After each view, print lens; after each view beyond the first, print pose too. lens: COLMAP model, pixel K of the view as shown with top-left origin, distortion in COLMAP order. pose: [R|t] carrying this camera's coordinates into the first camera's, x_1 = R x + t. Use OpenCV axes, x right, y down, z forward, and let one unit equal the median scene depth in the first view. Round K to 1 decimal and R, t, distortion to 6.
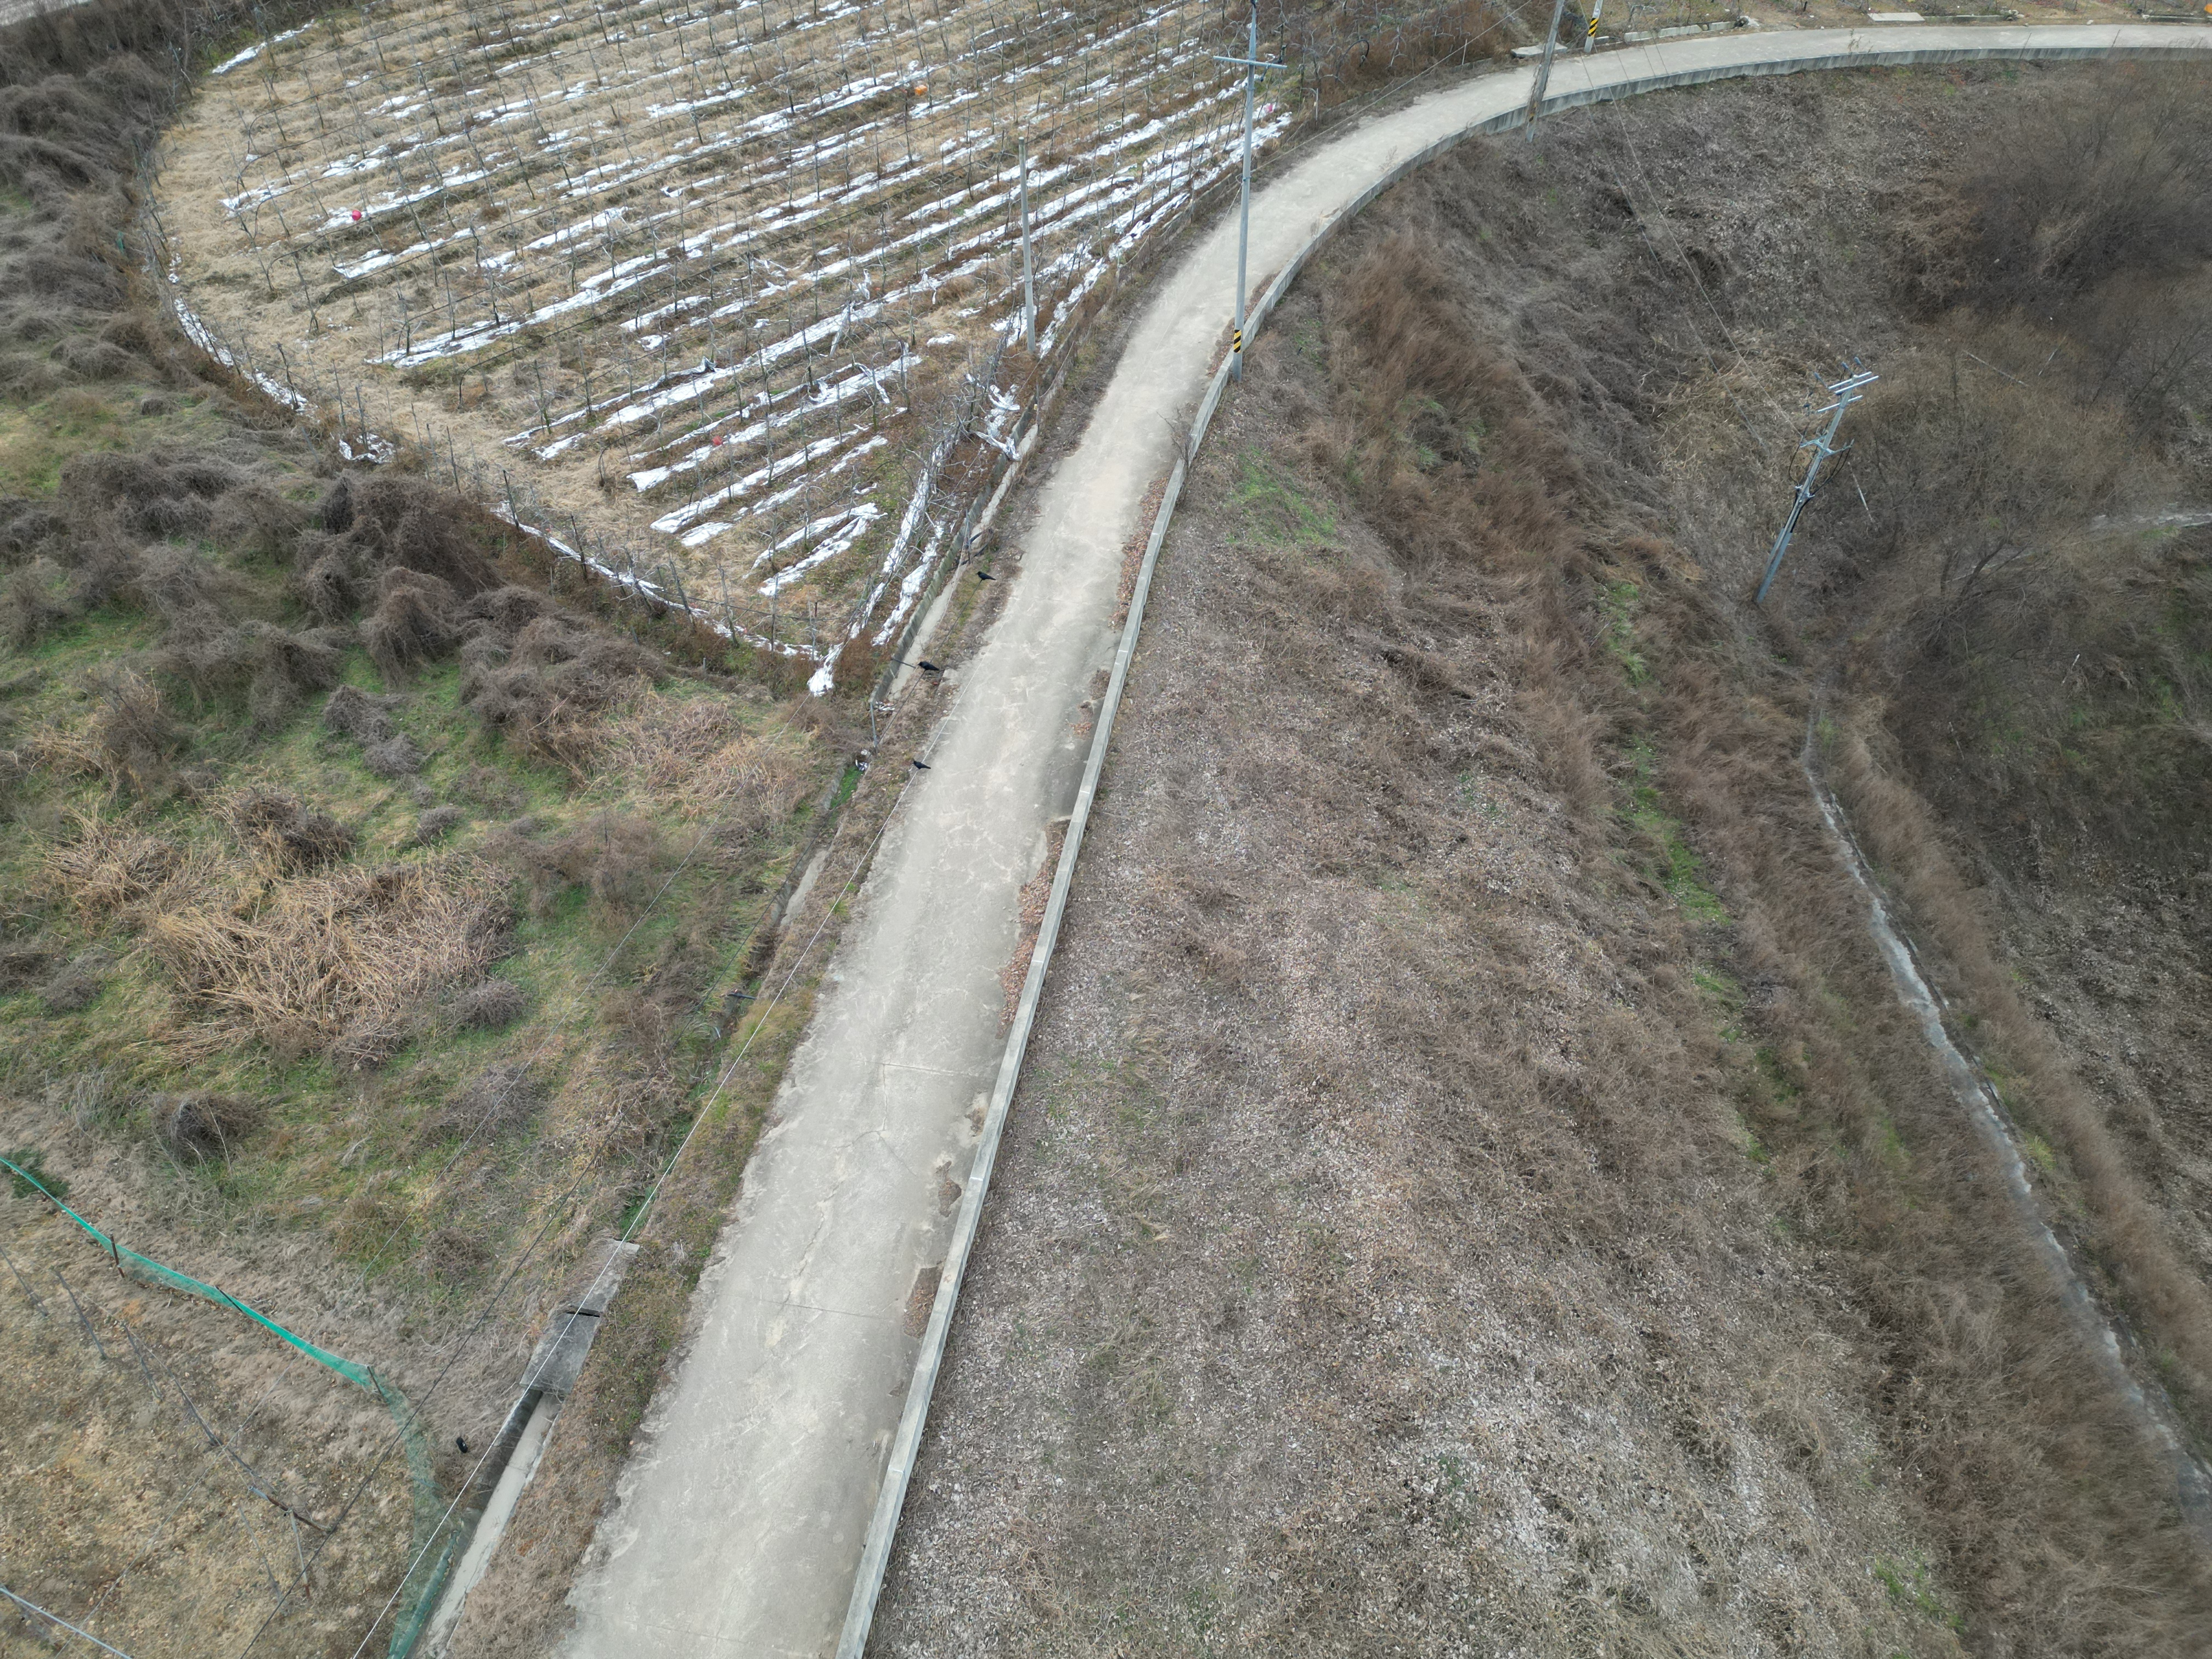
lens RADIAL K [[1538.7, 0, 1106.0], [0, 1538.7, 829.5], [0, 0, 1]] dist [0.084990, -0.080623]
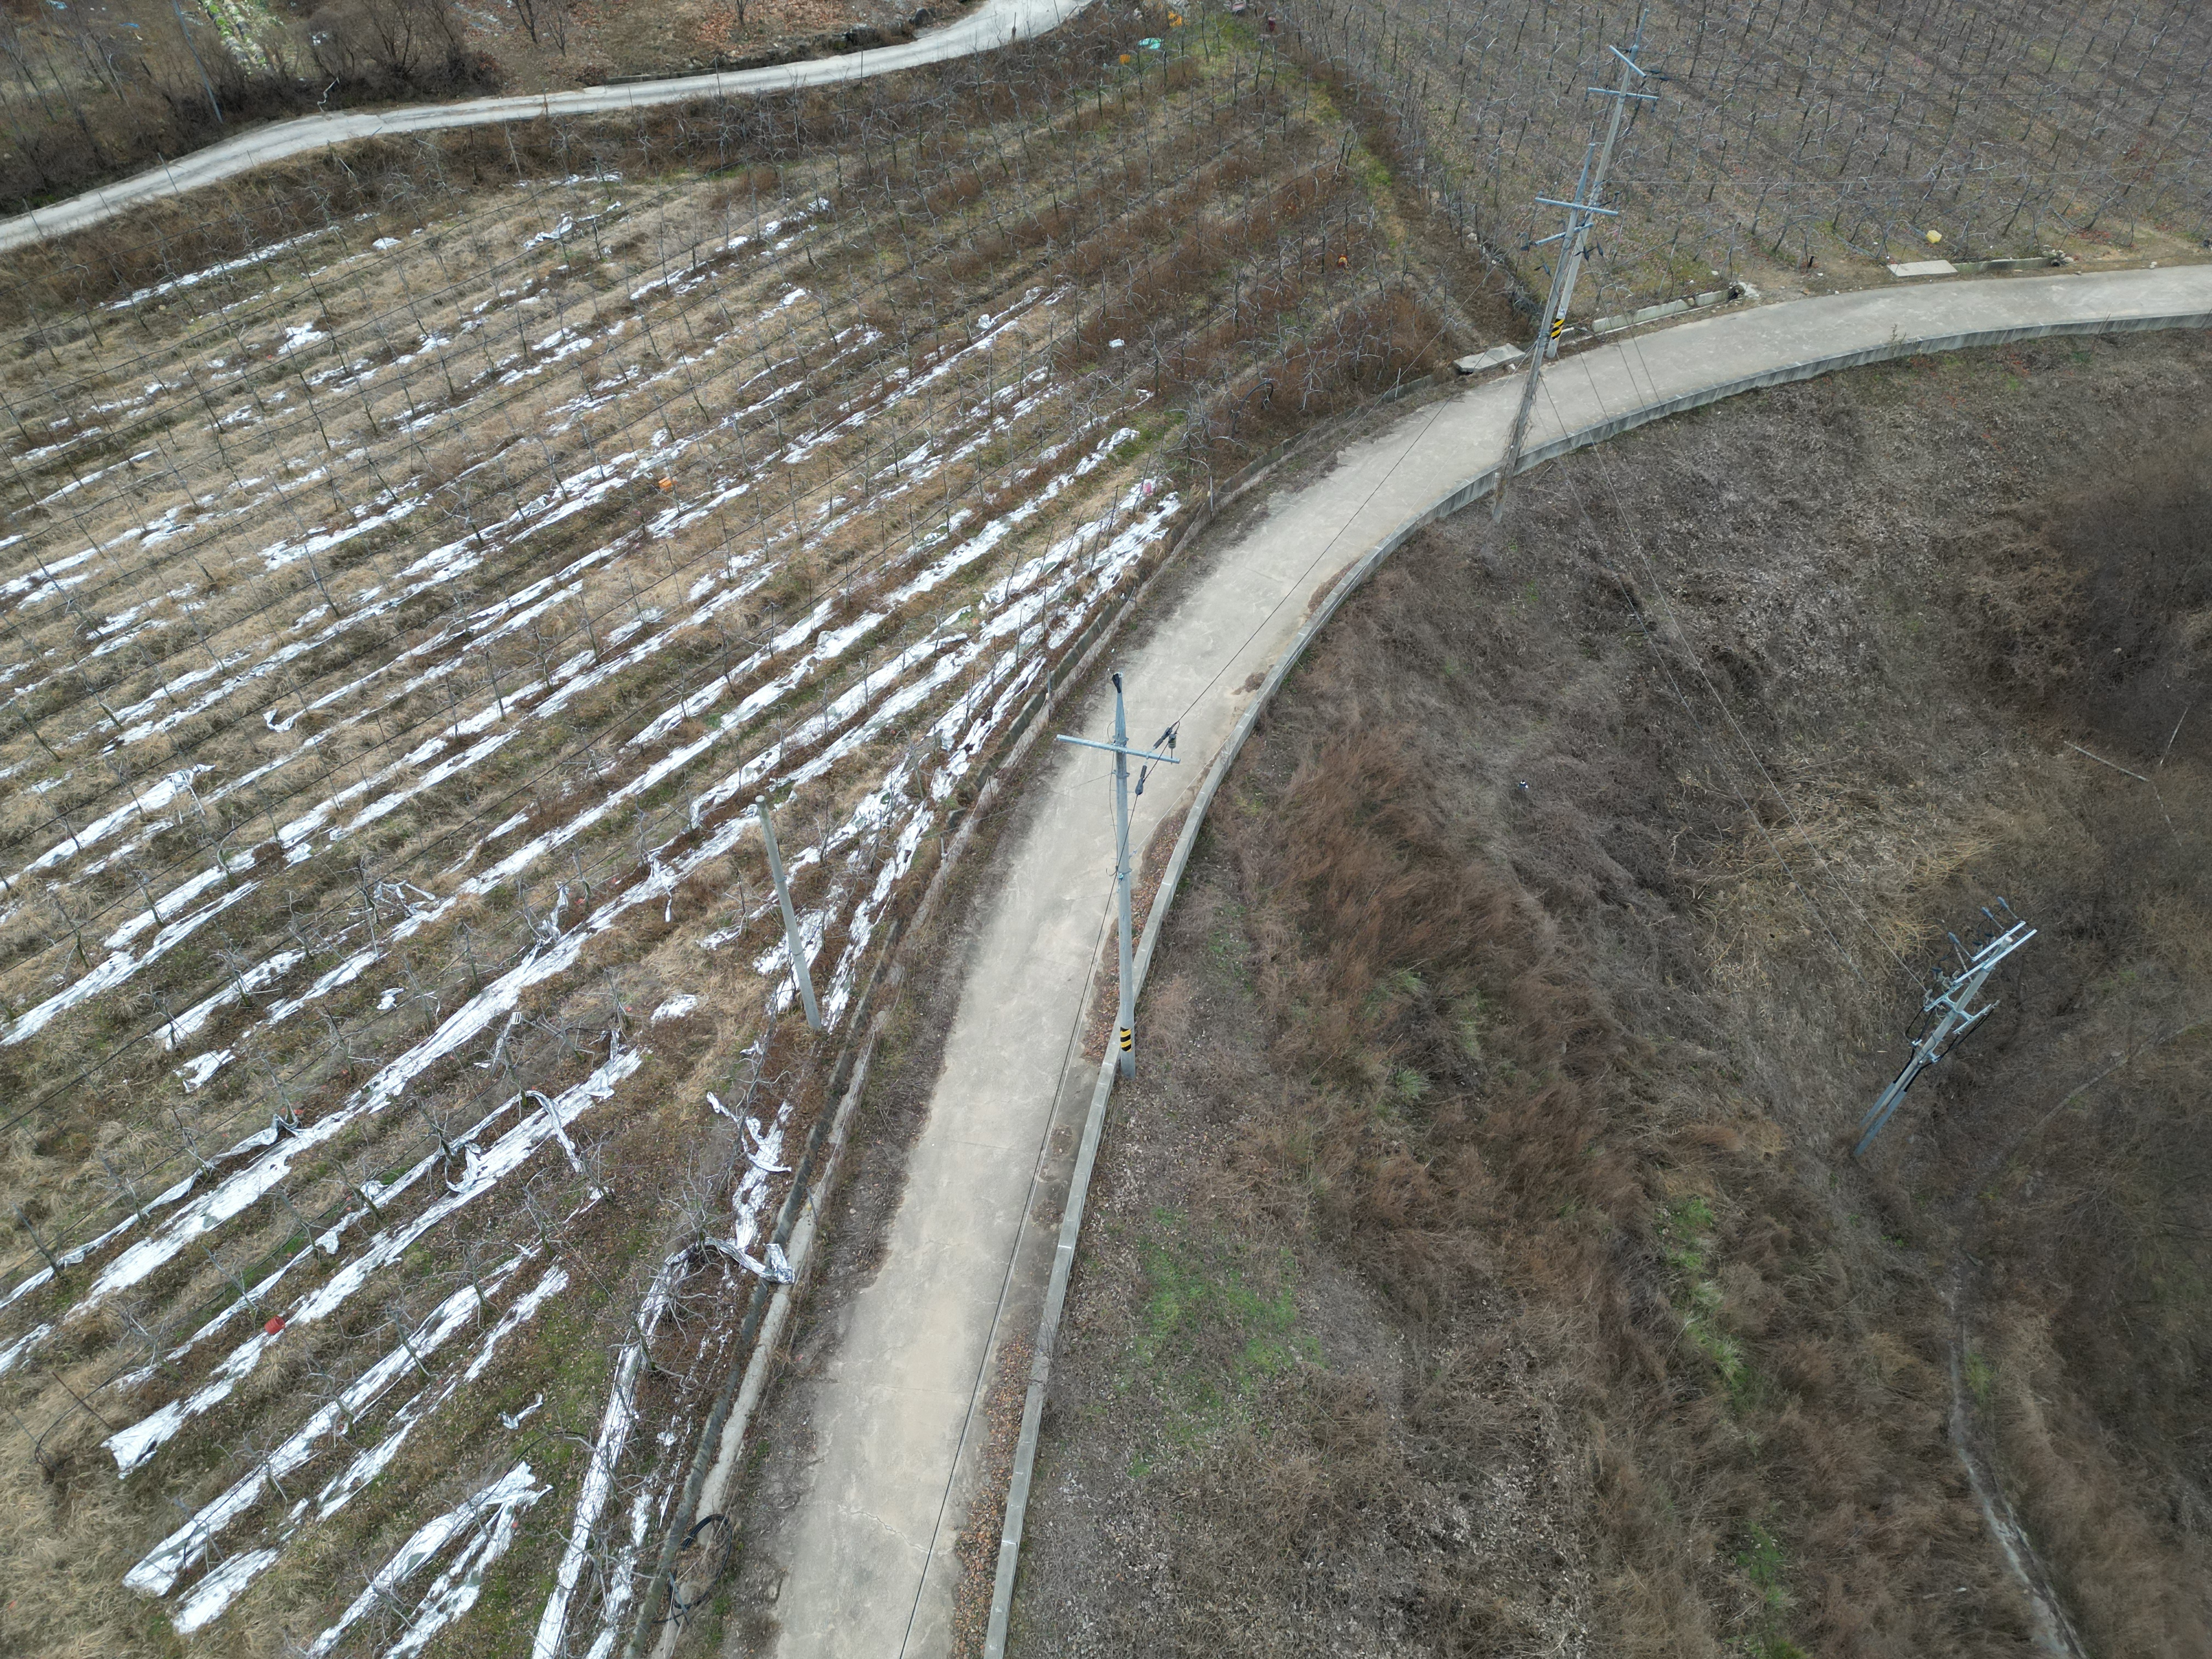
lens RADIAL K [[1538.7, 0, 1106.0], [0, 1538.7, 829.5], [0, 0, 1]] dist [0.084990, -0.080623]
pose [[0.996576, -0.061561, 0.055200, 0.038482], [0.061637, 0.998099, 0.000312, -0.335010], [-0.055115, 0.003091, 0.998475, 0.298848]]
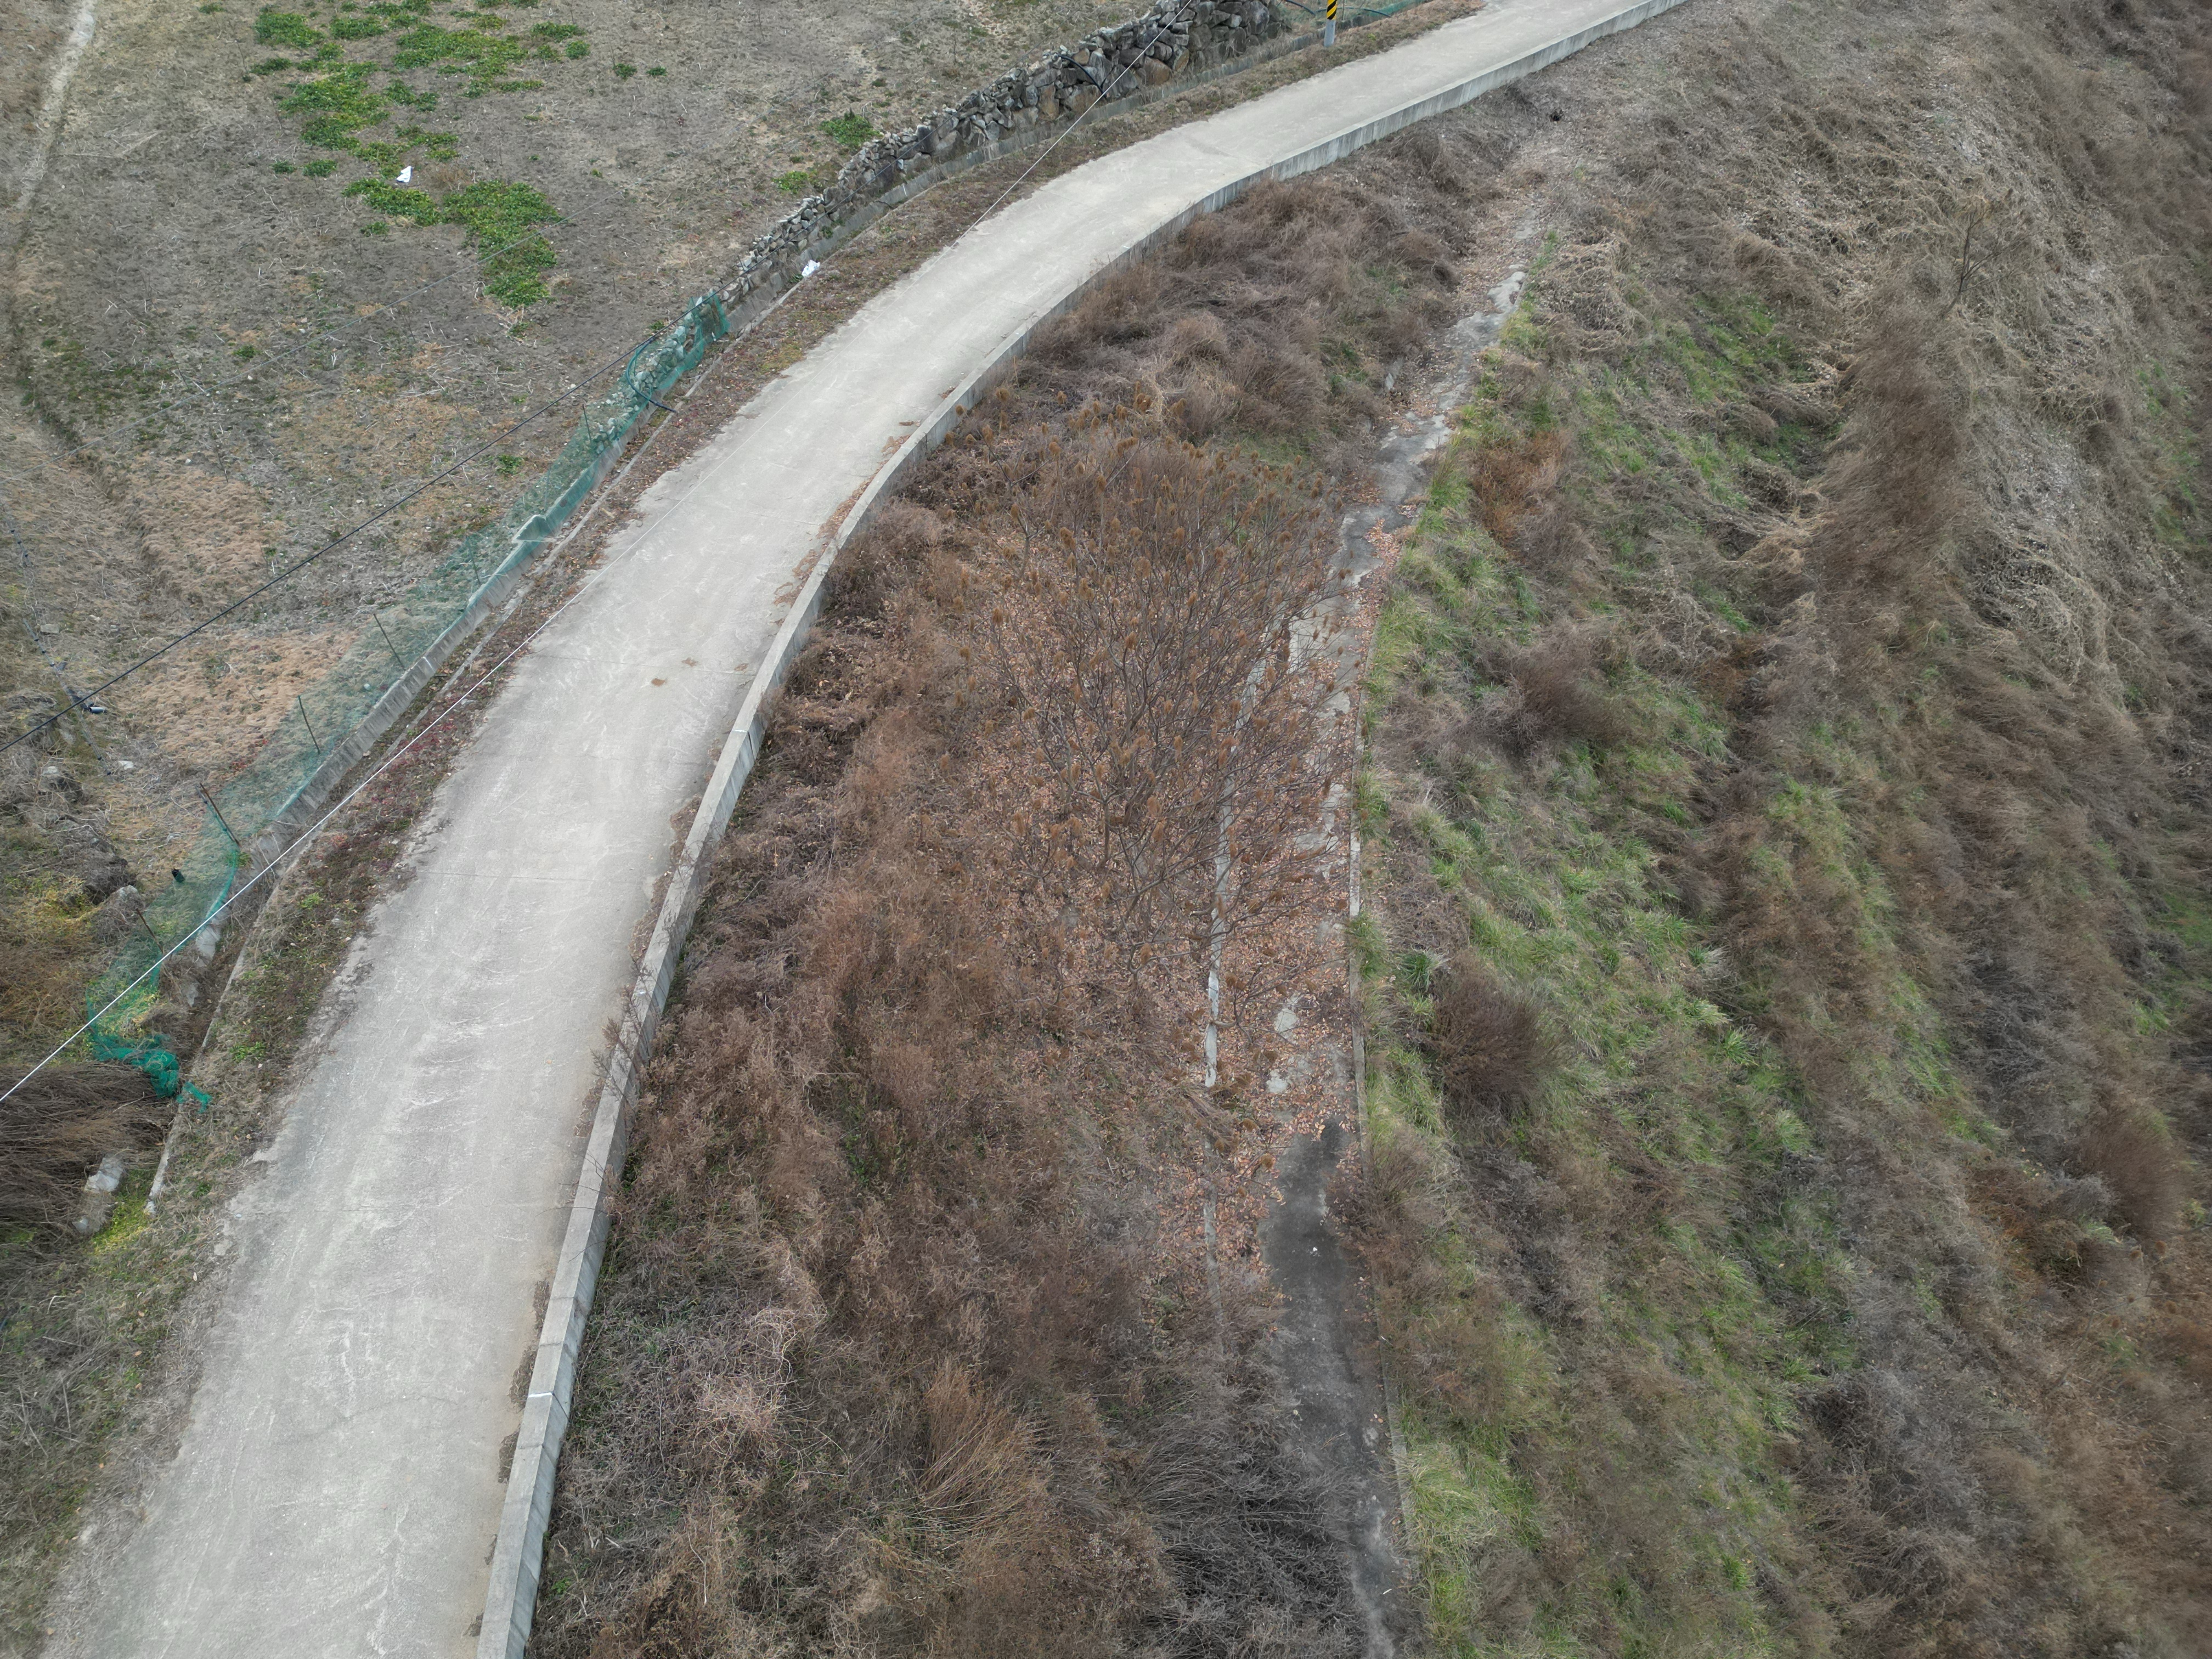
lens RADIAL K [[1529.2, 0, 1106.2], [0, 1529.2, 841.0], [0, 0, 1]] dist [0.063032, -0.034189]
pose [[0.850370, 0.397902, -0.344304, 0.171288], [-0.393493, 0.915303, 0.085932, 0.704285], [0.349335, 0.062407, 0.934917, -0.562209]]
